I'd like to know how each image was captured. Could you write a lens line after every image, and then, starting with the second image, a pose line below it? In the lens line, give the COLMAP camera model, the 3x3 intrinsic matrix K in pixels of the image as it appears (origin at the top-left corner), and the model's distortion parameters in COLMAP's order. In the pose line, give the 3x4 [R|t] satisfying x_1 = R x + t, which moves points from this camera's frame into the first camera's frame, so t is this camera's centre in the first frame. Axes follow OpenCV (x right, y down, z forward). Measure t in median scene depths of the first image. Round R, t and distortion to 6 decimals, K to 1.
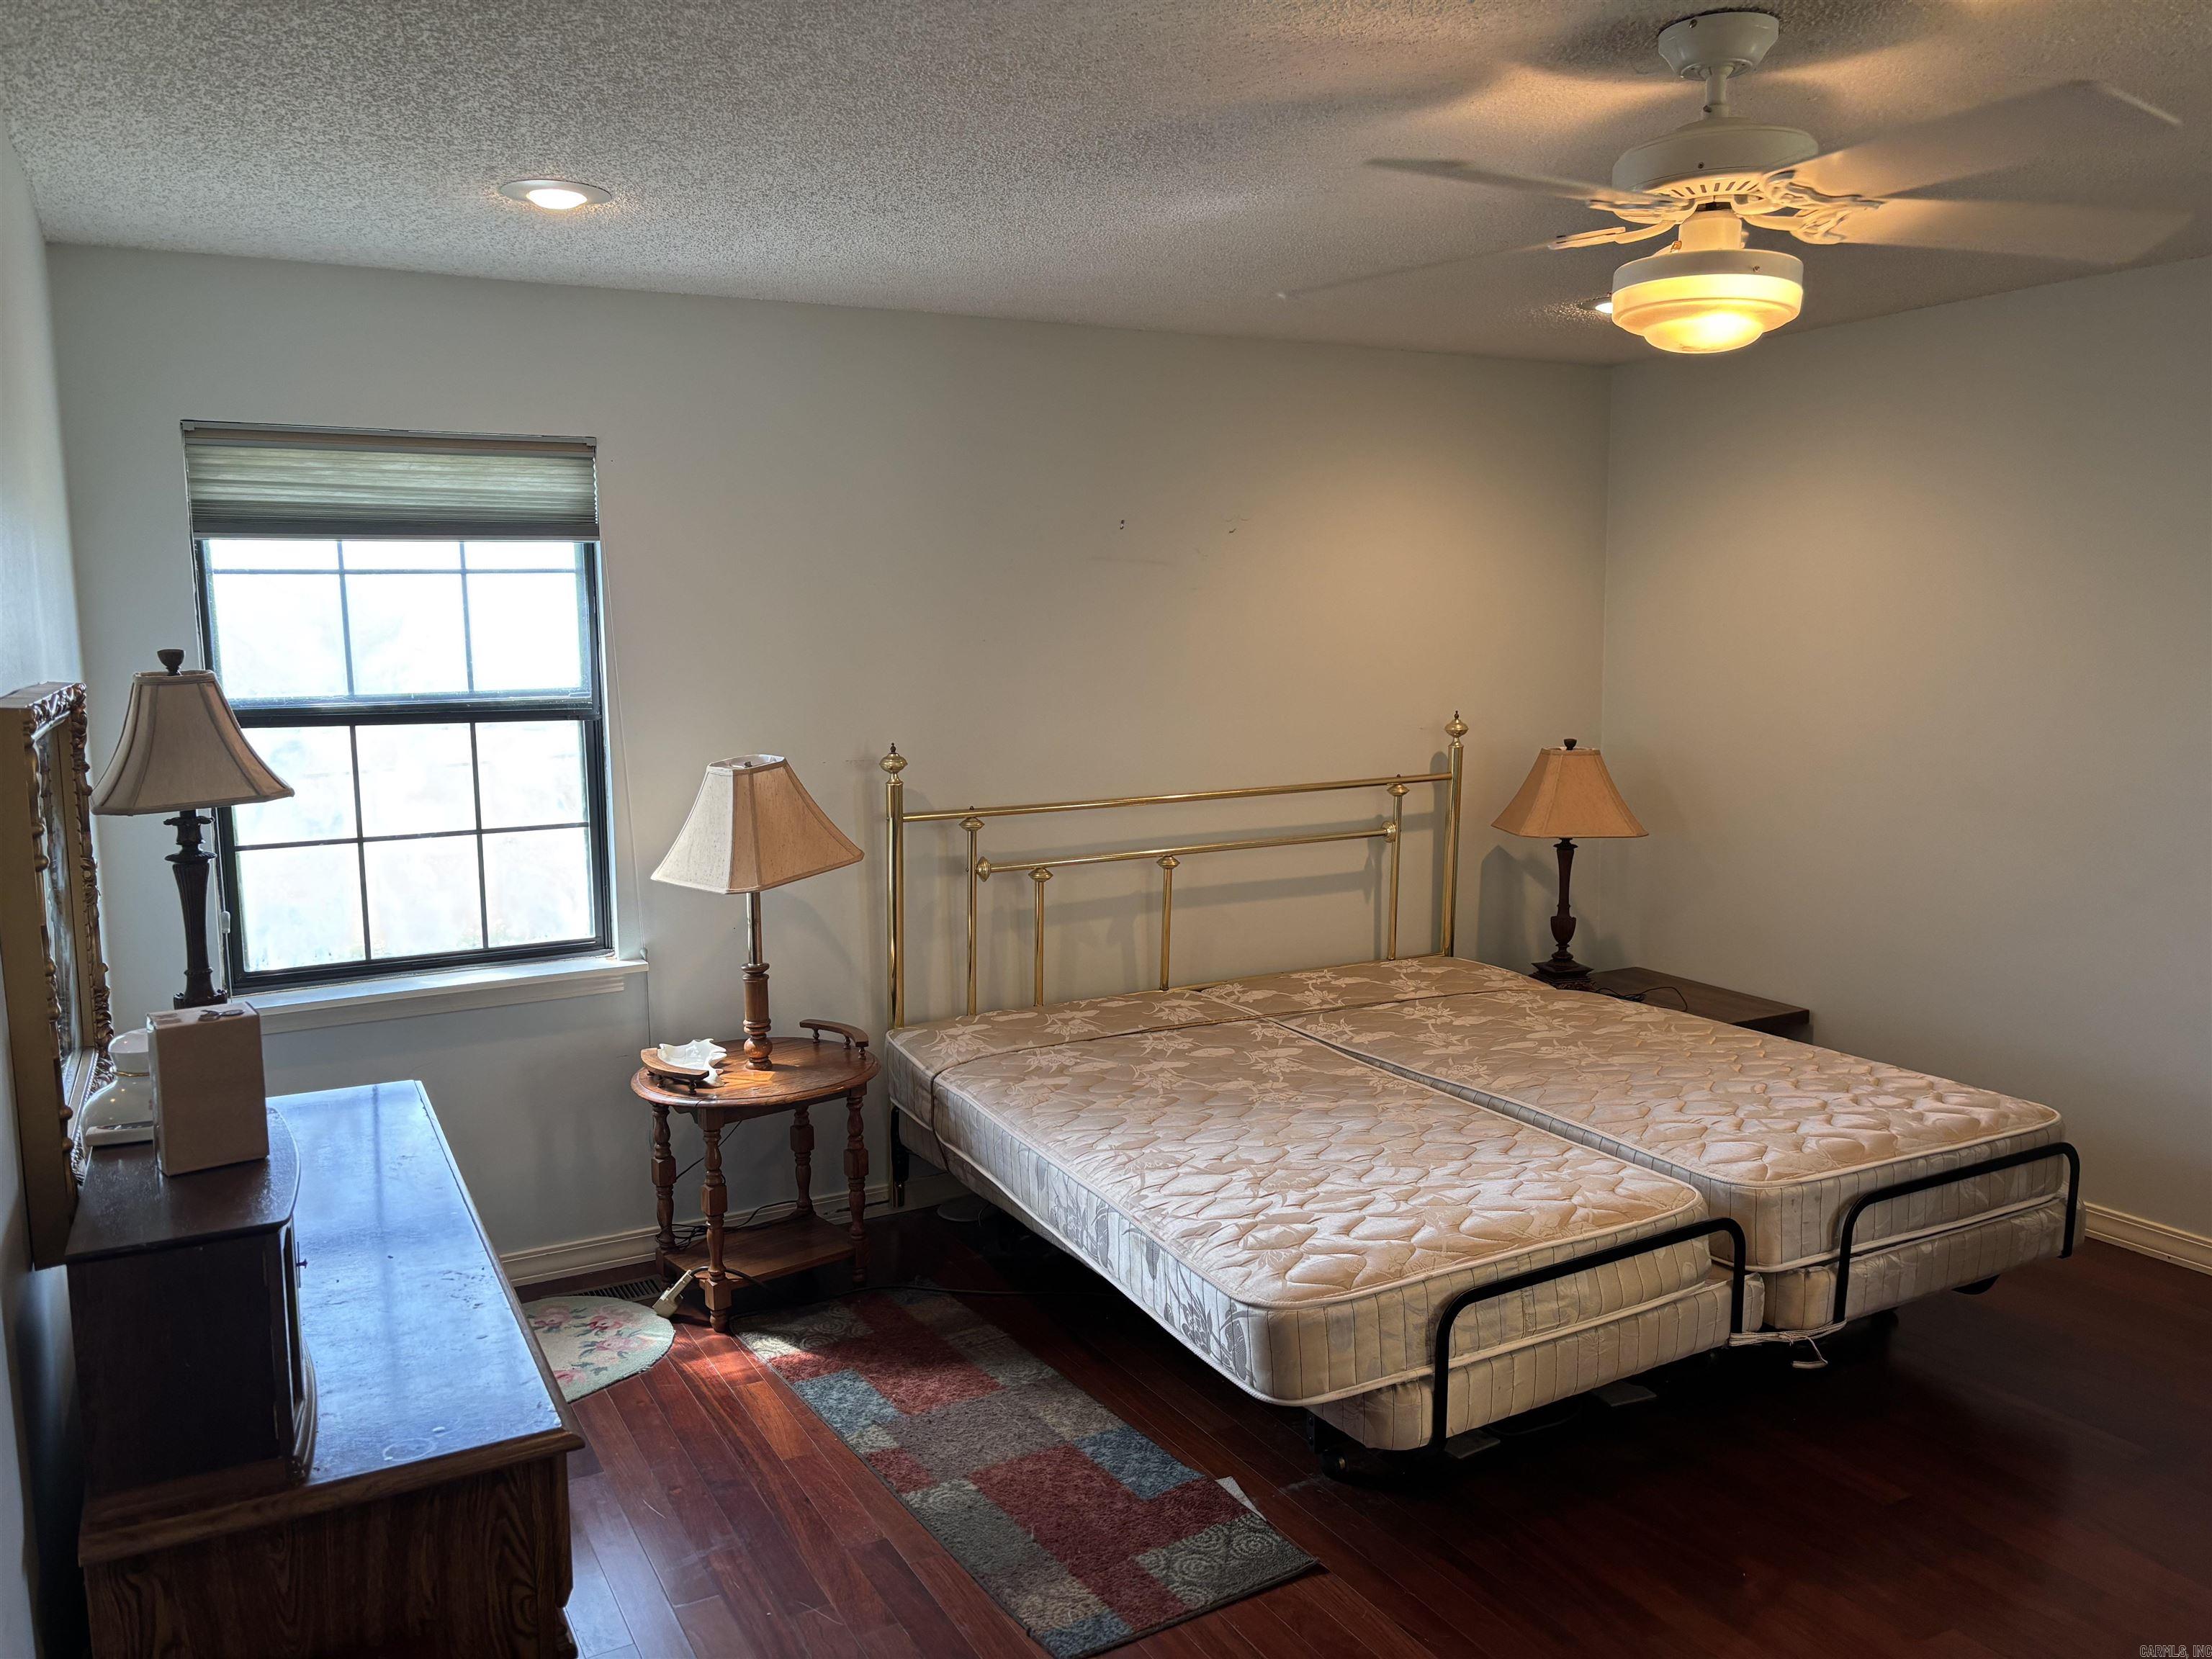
lens RADIAL K [[1668.9, 0, 1102.7], [0, 1668.9, 827.1], [0, 0, 1]] dist [0.037985, -0.047869]
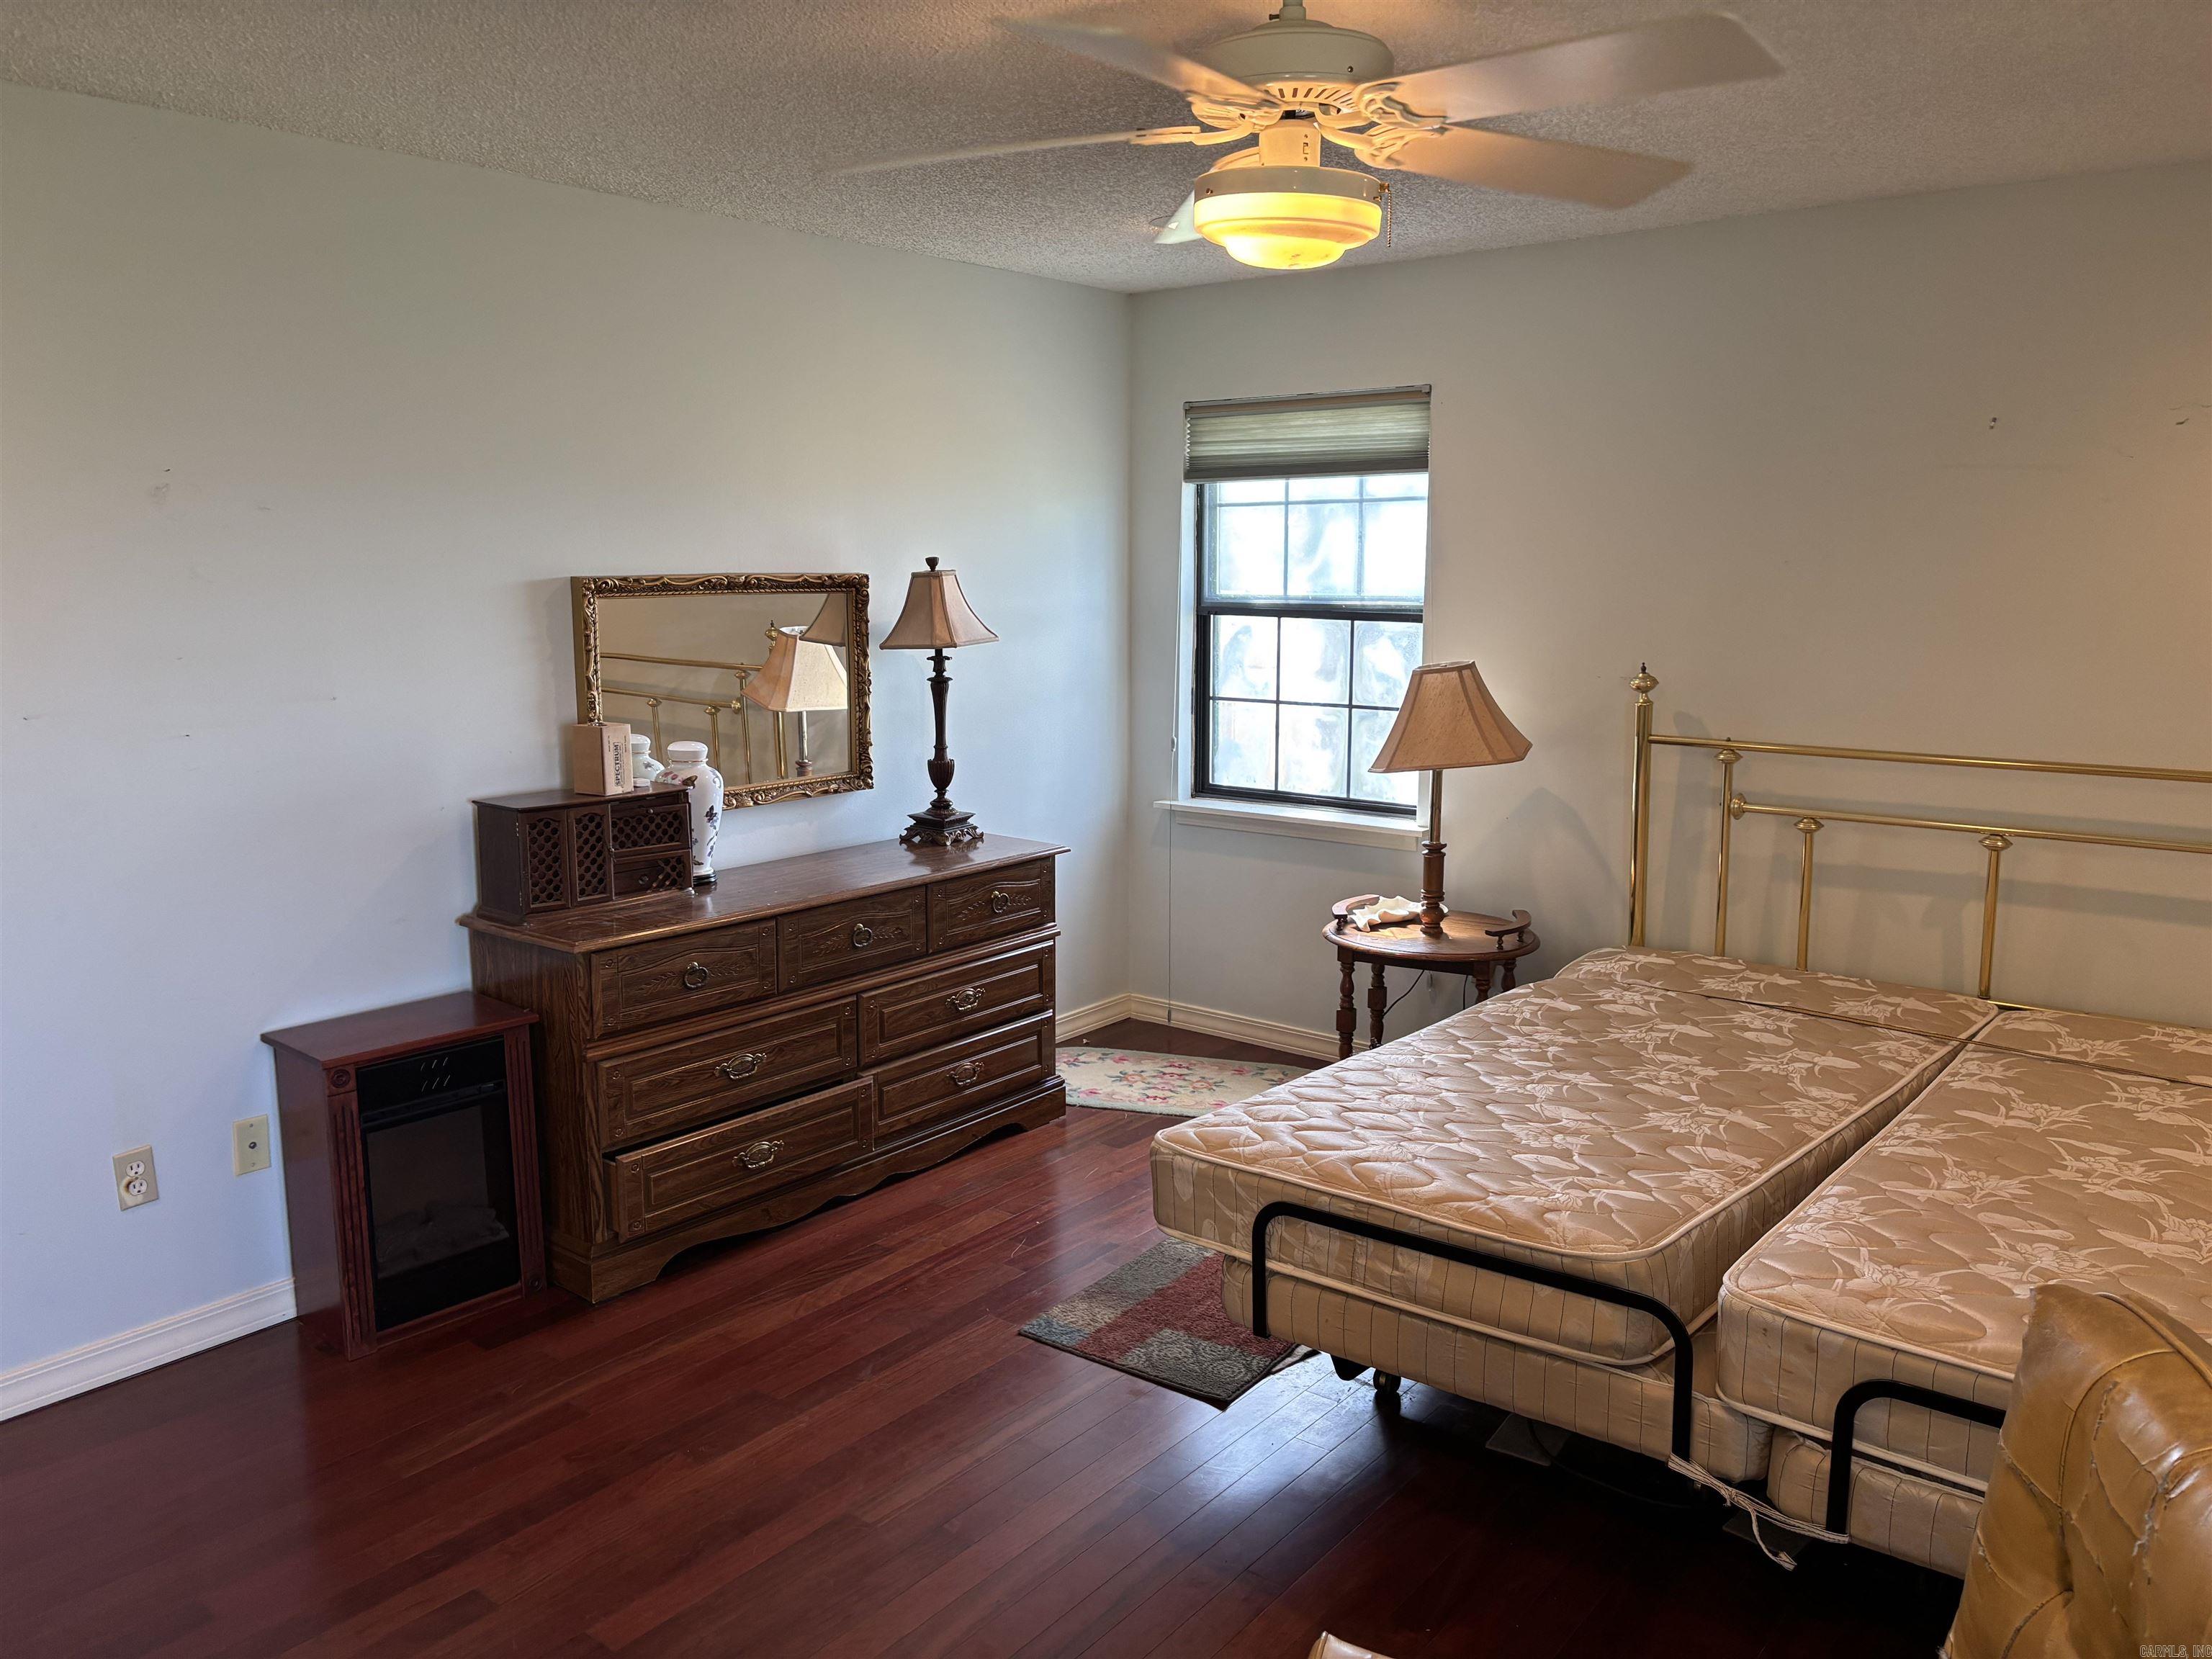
lens RADIAL K [[1668.9, 0, 1036.4], [0, 1668.9, 819.8], [0, 0, 1]] dist [0.037985, -0.047869]
pose [[0.367718, 0.159435, -0.916168, 0.734528], [-0.115211, 0.985414, 0.125243, -0.045454], [0.922773, 0.059498, 0.380723, 0.312502]]
